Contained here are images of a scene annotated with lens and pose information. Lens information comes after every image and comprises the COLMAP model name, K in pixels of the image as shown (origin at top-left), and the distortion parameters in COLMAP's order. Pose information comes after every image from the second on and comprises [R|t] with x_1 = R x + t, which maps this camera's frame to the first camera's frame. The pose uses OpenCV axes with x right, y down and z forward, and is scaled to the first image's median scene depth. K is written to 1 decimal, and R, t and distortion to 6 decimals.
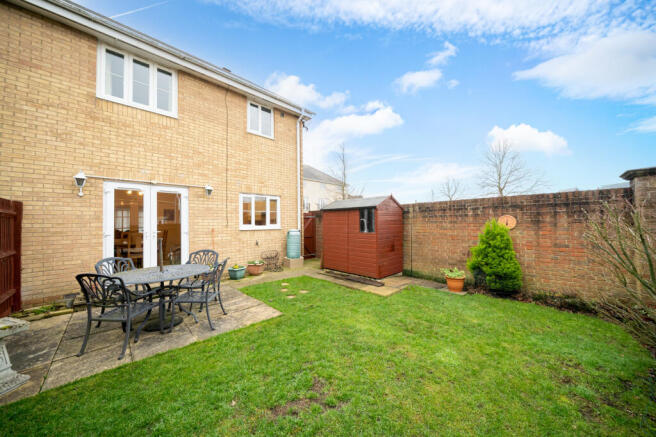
lens RADIAL K [[237.7, 0, 328.0], [0, 237.7, 218.5], [0, 0, 1]] dist [0.000527, 0.000021]
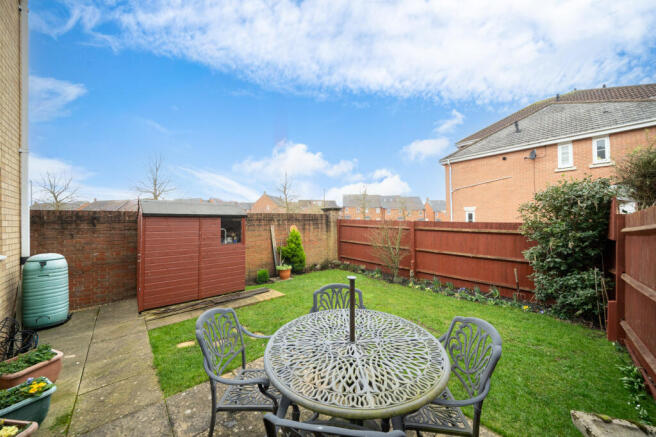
lens RADIAL K [[237.7, 0, 328.0], [0, 237.7, 218.5], [0, 0, 1]] dist [0.000527, 0.000021]
pose [[-0.015467, 0.024743, 0.999574, -0.826748], [-0.008167, 0.999657, -0.024871, -0.016562], [-0.999847, -0.008548, -0.015259, 0.722232]]
